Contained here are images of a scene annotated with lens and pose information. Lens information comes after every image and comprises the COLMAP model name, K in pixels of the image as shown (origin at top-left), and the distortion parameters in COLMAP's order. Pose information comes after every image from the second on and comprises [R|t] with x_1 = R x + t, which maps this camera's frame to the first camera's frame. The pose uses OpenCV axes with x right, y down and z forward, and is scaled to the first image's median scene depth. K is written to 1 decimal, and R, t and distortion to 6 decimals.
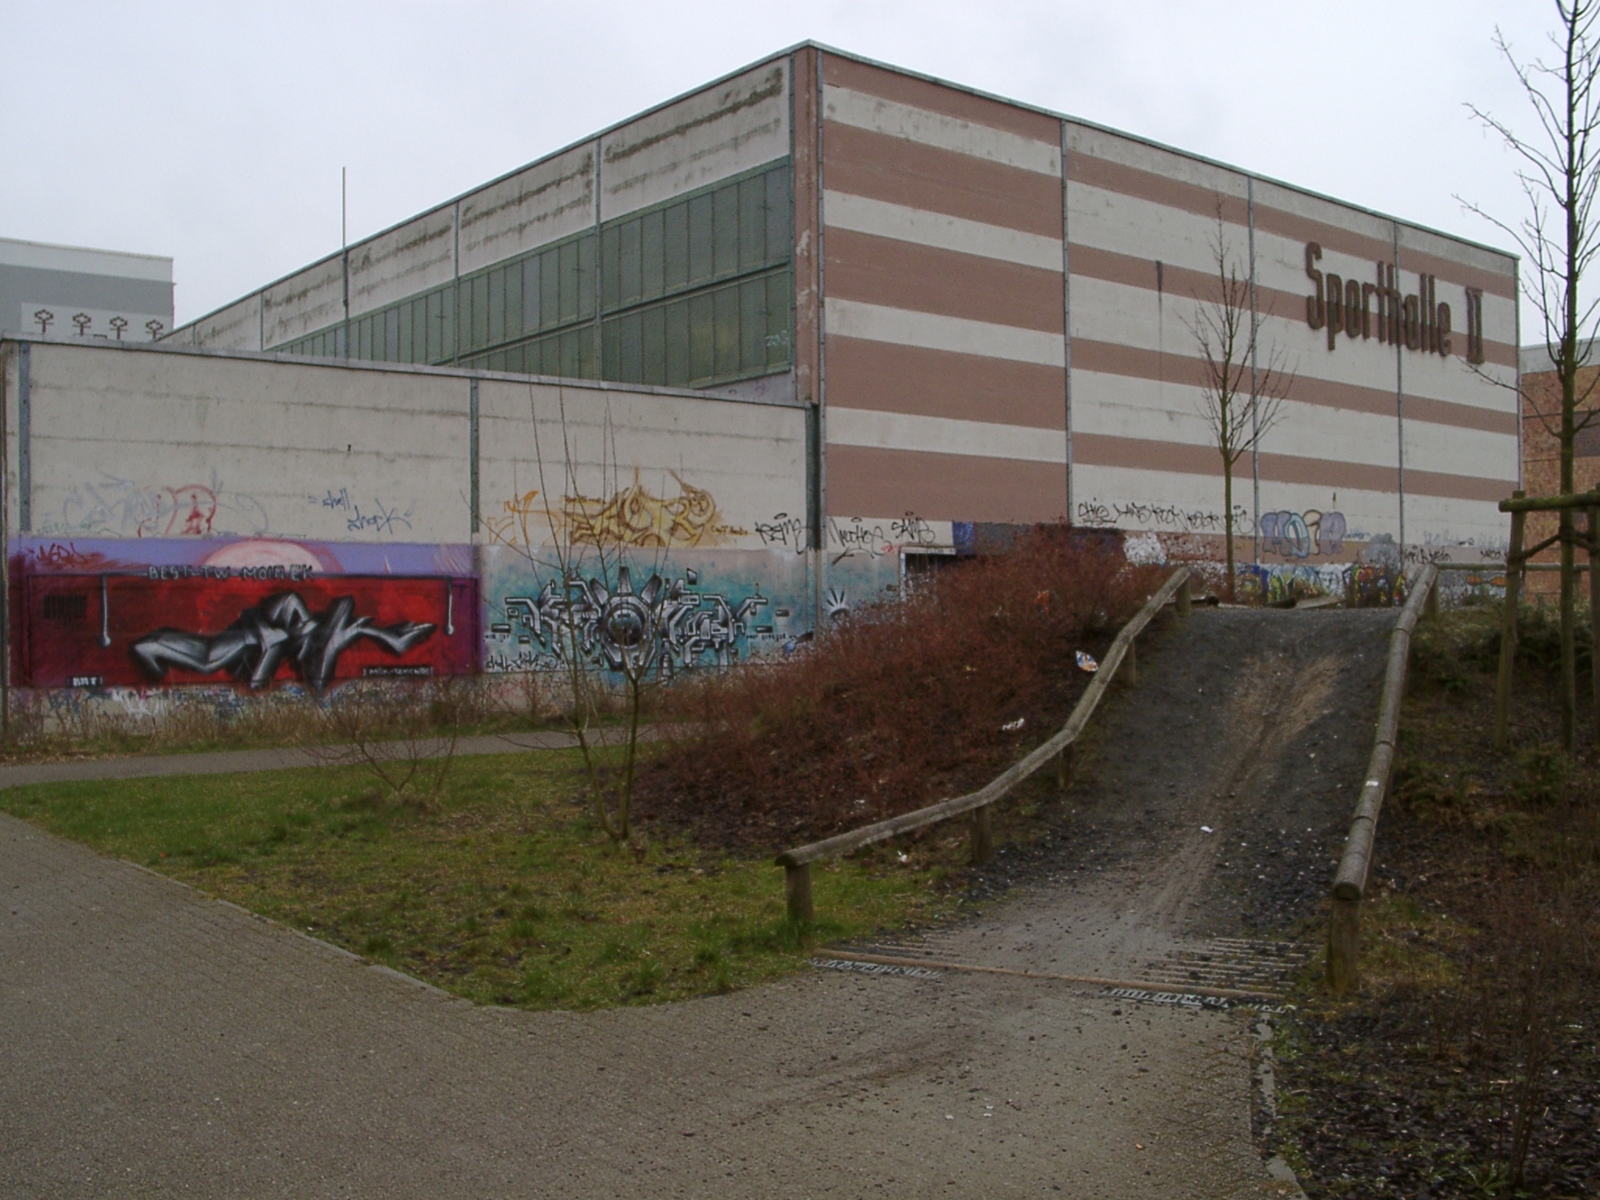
lens RADIAL K [[1605.9, 0, 800.0], [0, 1605.9, 600.0], [0, 0, 1]] dist [-0.182145, 0.222137]
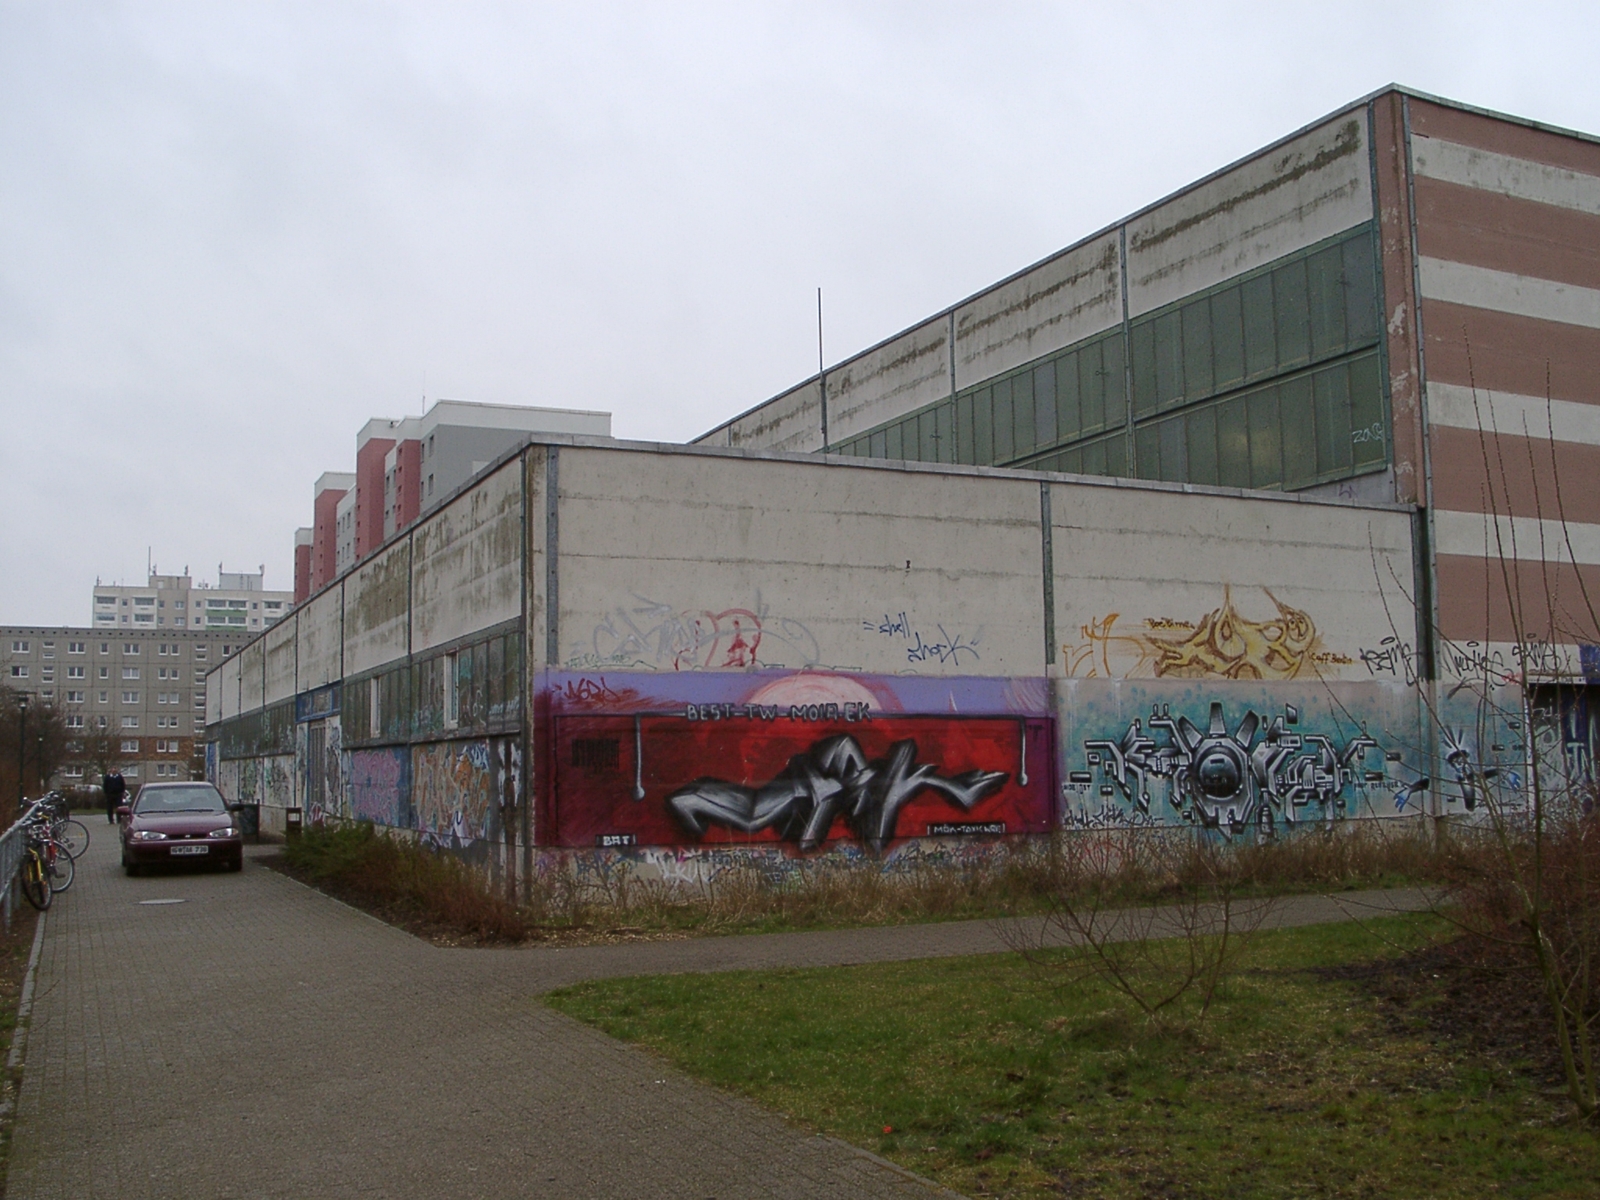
lens RADIAL K [[1605.9, 0, 800.0], [0, 1605.9, 600.0], [0, 0, 1]] dist [-0.182145, 0.222137]
pose [[0.968283, -0.025009, -0.248600, -0.108902], [0.002102, 0.995758, -0.091986, 0.001564], [0.249846, 0.088546, 0.964229, 0.134722]]
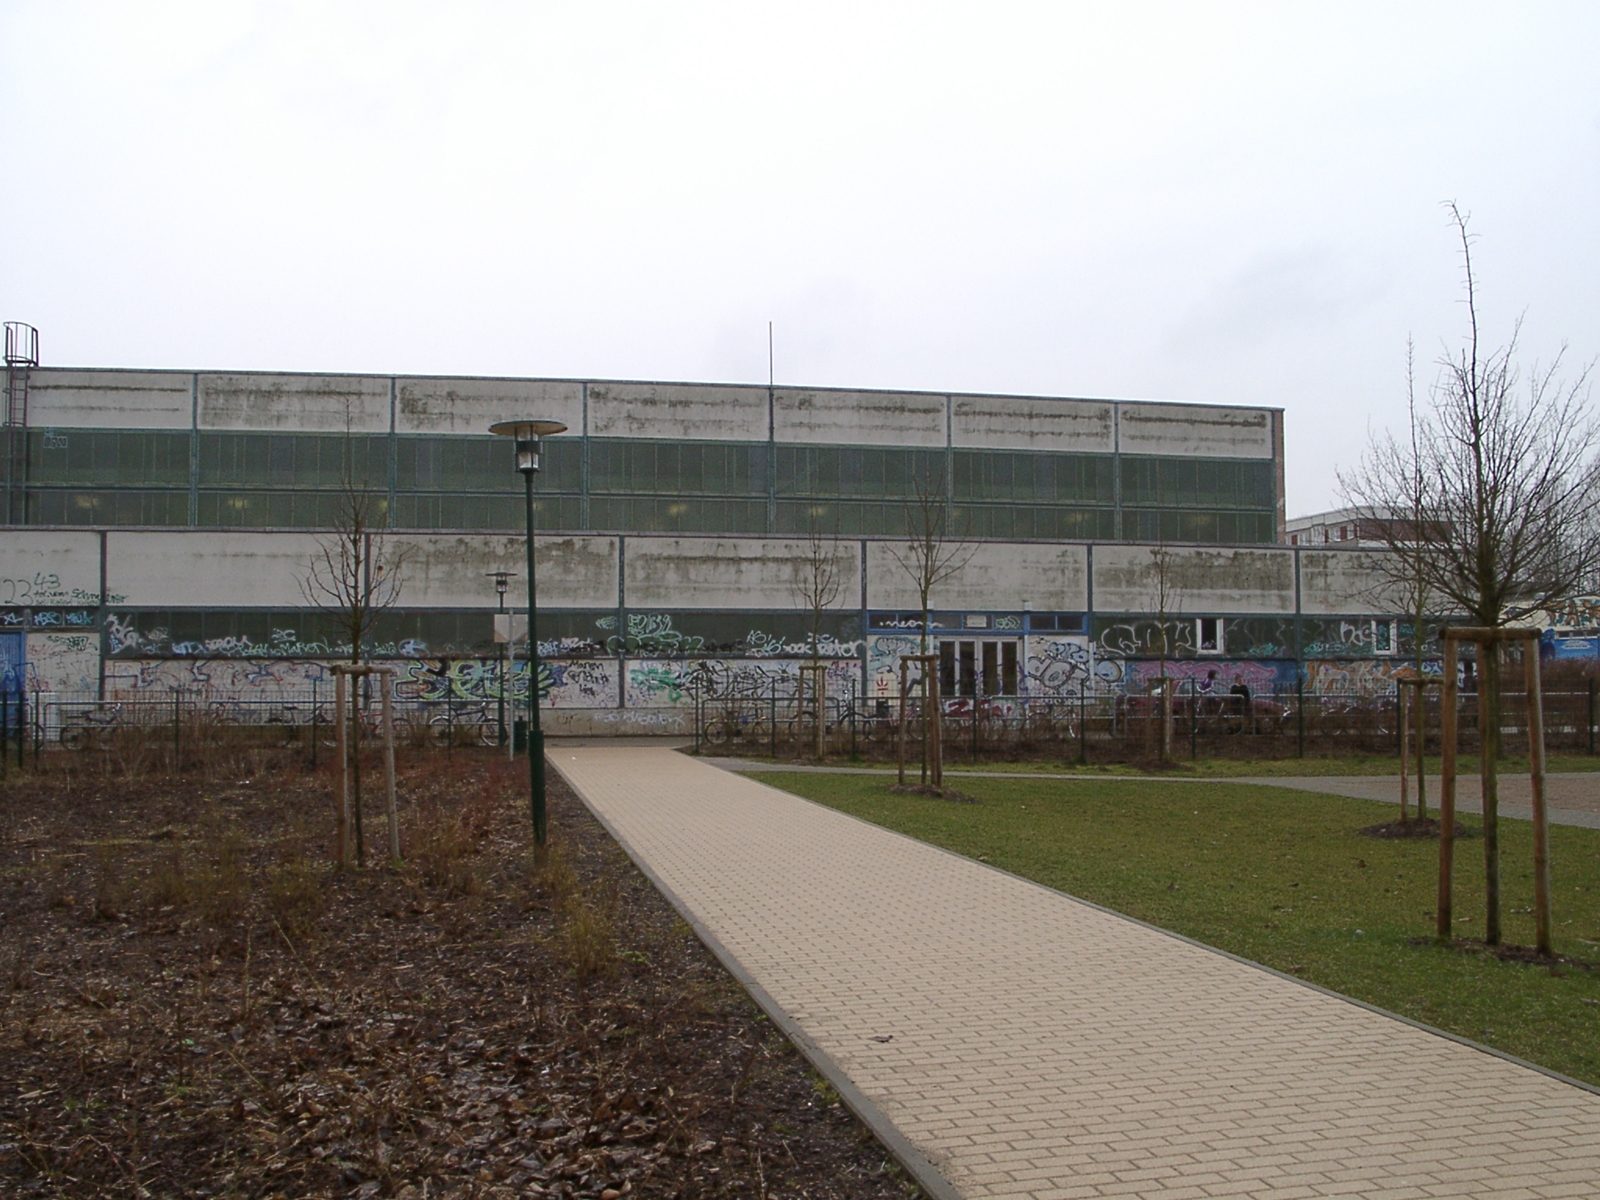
lens RADIAL K [[1605.9, 0, 800.0], [0, 1605.9, 600.0], [0, 0, 1]] dist [-0.182145, 0.222137]
pose [[0.460260, 0.056168, 0.886006, -2.311090], [-0.011013, 0.998281, -0.057564, 0.039144], [-0.887716, 0.016737, 0.460087, 0.631068]]
